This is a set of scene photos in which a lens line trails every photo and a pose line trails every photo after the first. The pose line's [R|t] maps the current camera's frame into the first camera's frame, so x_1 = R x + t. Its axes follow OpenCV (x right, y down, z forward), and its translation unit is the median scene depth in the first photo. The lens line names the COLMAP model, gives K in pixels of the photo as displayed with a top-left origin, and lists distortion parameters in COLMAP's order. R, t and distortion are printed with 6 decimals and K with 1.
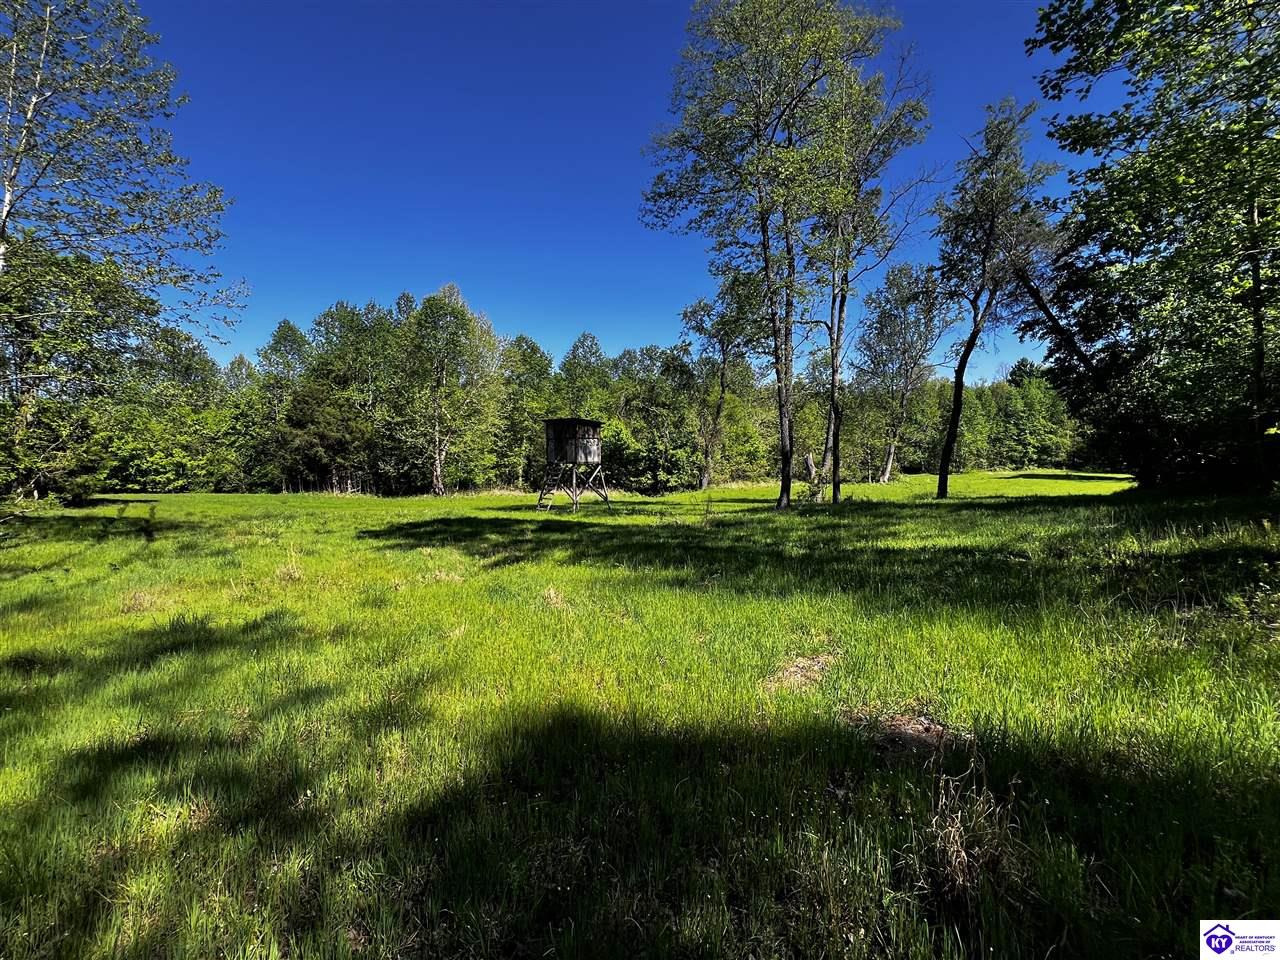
lens RADIAL K [[575.6, 0, 639.9], [0, 575.6, 480.5], [0, 0, 1]] dist [-0.002648, 0.000819]
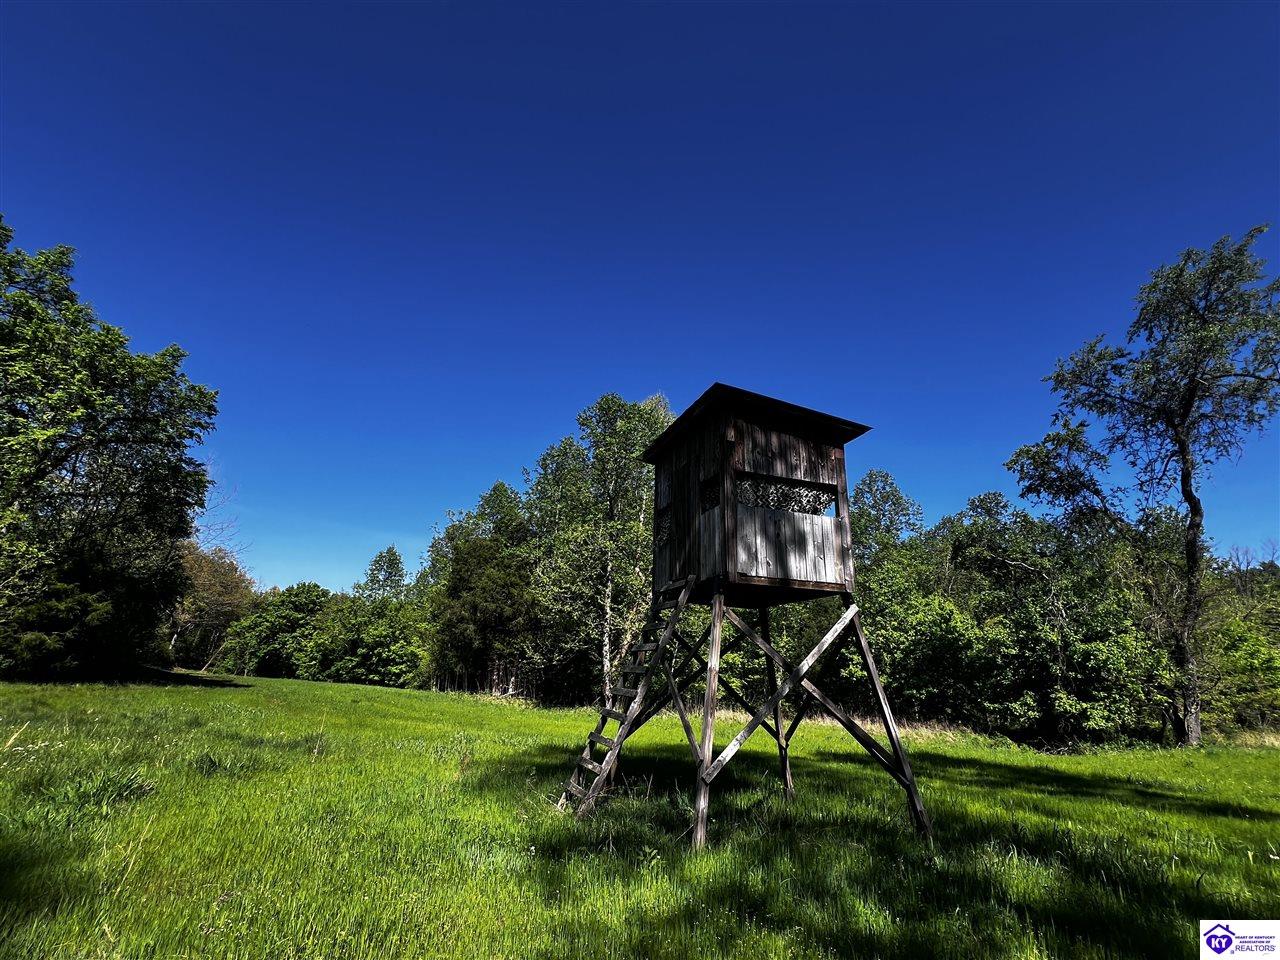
lens RADIAL K [[575.6, 0, 639.3], [0, 575.6, 478.3], [0, 0, 1]] dist [-0.002648, 0.000819]
pose [[0.870729, -0.116694, -0.477716, -0.016185], [-0.065887, 0.934995, -0.348487, 0.006791], [0.487329, 0.334913, 0.806439, 0.417438]]
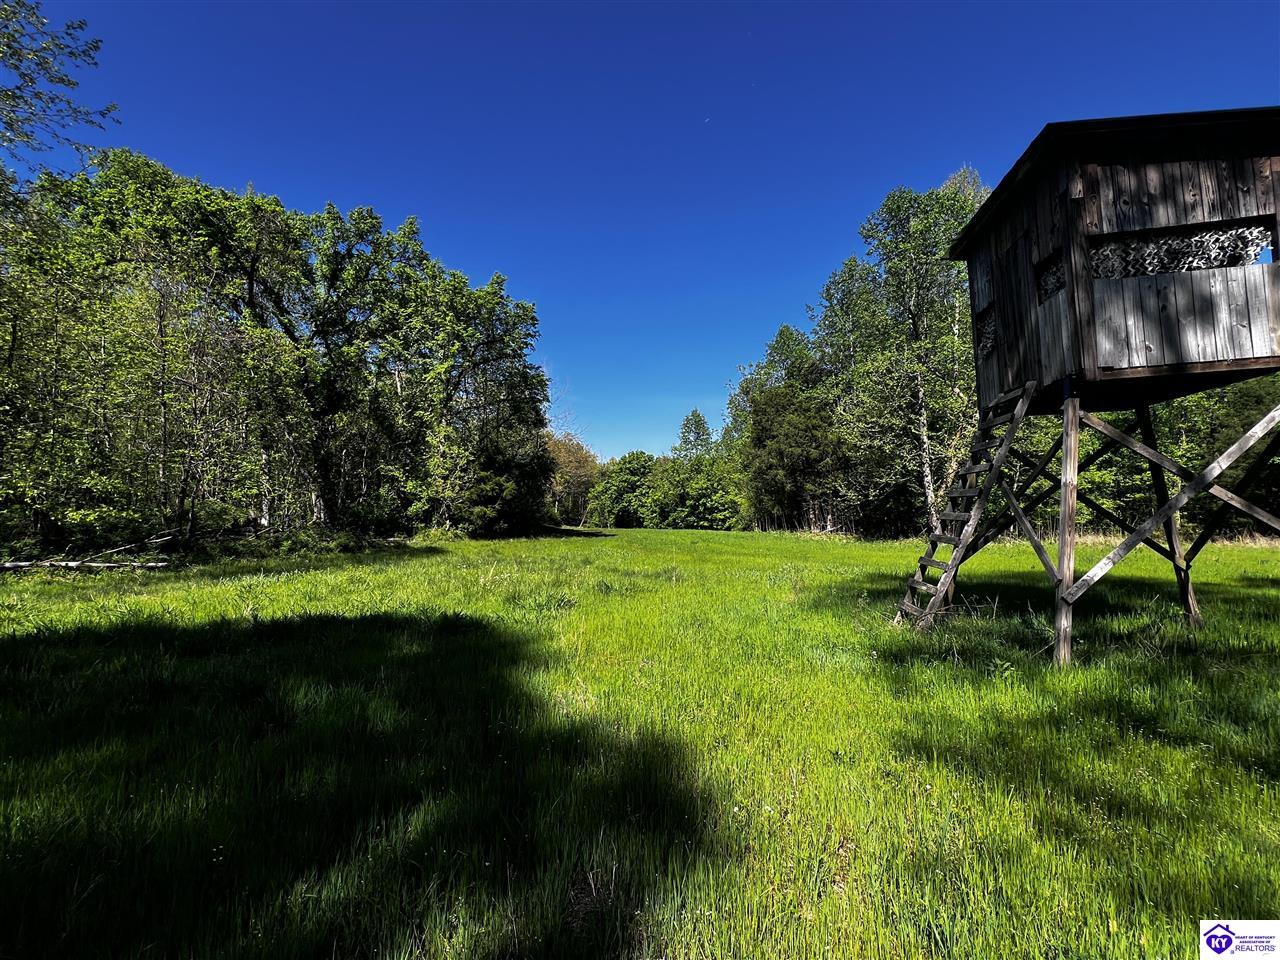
lens RADIAL K [[575.6, 0, 632.3], [0, 575.6, 481.3], [0, 0, 1]] dist [-0.002648, 0.000819]
pose [[0.501924, -0.055521, -0.863128, -0.015071], [-0.007700, 0.997611, -0.068650, 0.008286], [0.864877, 0.041103, 0.500298, 0.415588]]
